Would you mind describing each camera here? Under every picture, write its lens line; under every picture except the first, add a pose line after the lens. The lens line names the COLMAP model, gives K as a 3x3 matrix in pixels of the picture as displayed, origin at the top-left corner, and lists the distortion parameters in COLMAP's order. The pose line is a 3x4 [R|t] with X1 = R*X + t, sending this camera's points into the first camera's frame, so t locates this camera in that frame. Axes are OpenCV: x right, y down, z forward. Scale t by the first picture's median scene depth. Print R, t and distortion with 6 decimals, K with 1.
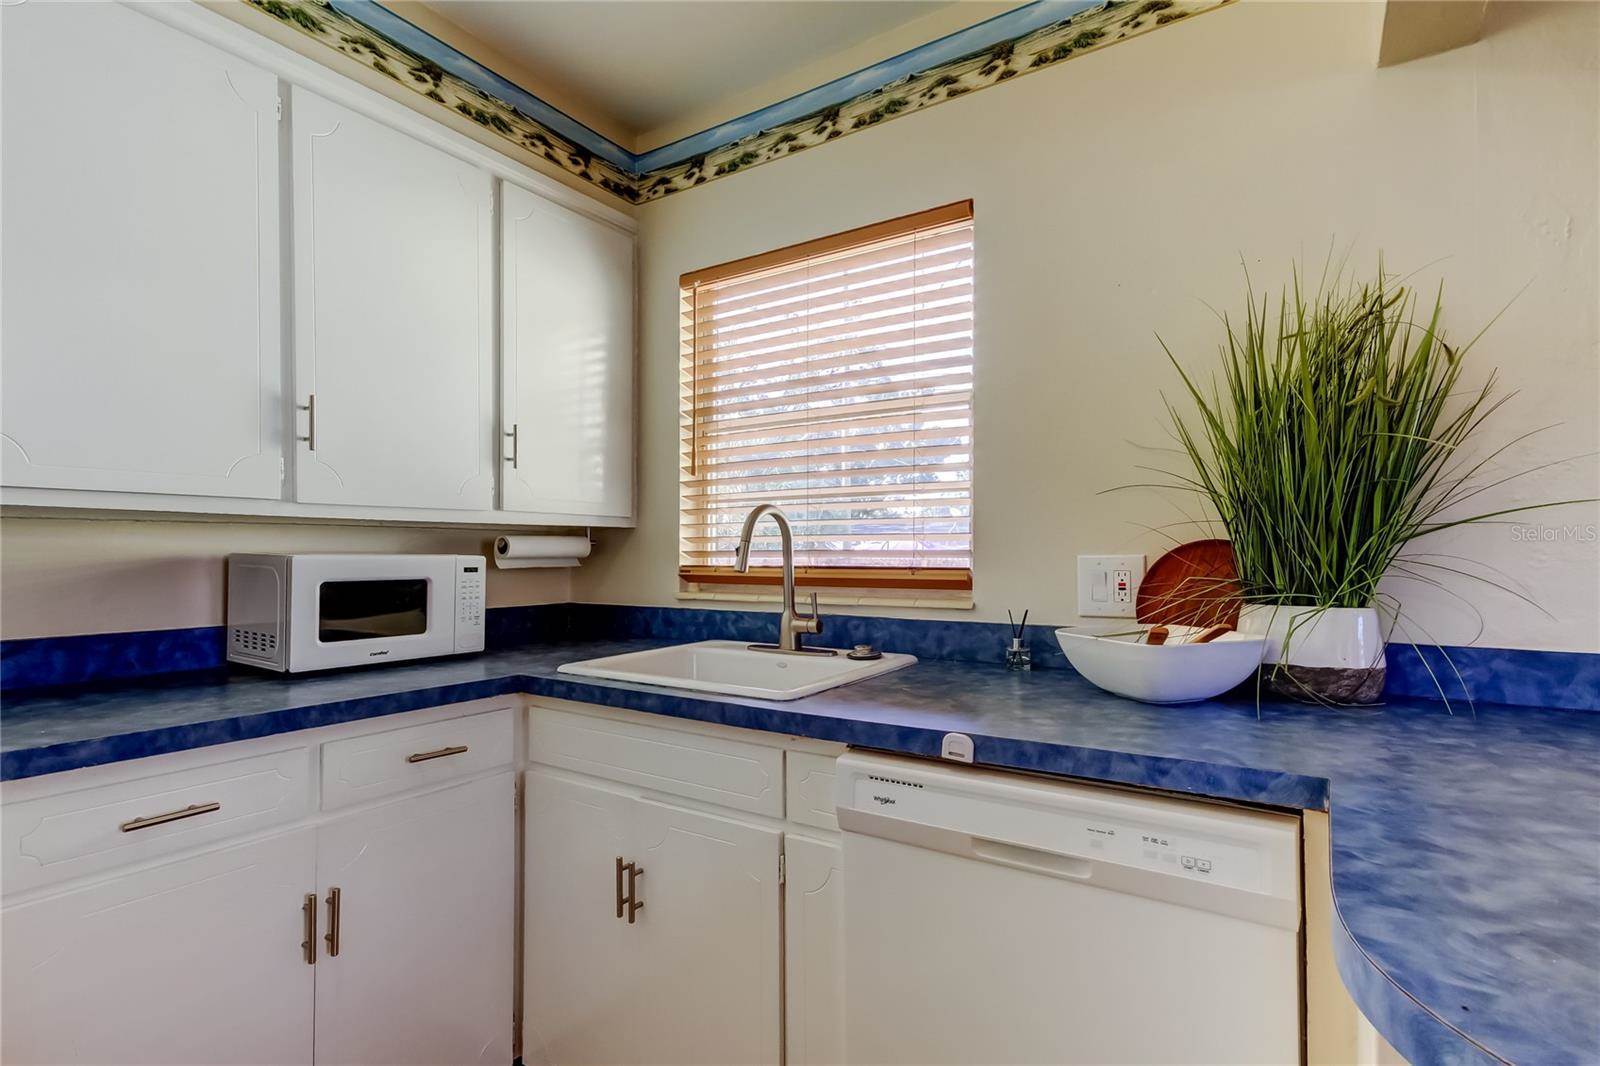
lens RADIAL K [[752.7, 0, 816.0], [0, 752.7, 556.4], [0, 0, 1]] dist [0.016965, -0.005988]
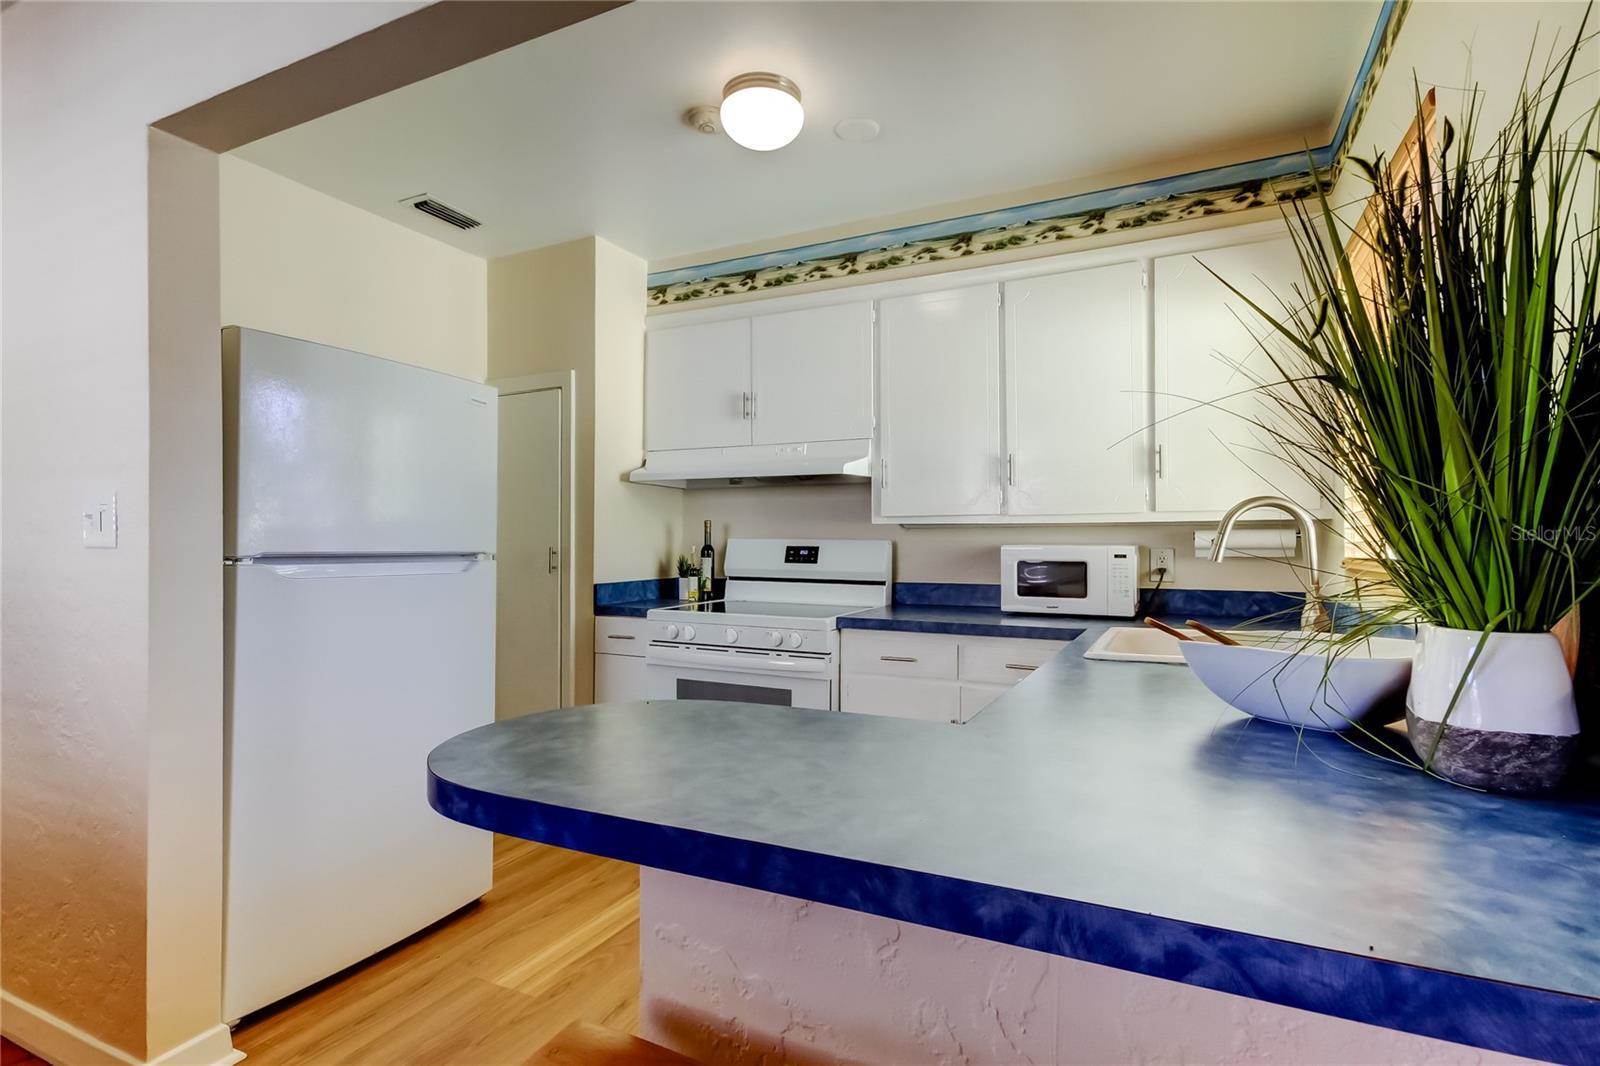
lens RADIAL K [[752.7, 0, 766.9], [0, 752.7, 530.9], [0, 0, 1]] dist [0.016965, -0.005988]
pose [[0.117657, -0.021368, -0.992824, 0.896584], [-0.009709, 0.999696, -0.022667, 0.008650], [0.993007, 0.012306, 0.117414, 0.213543]]
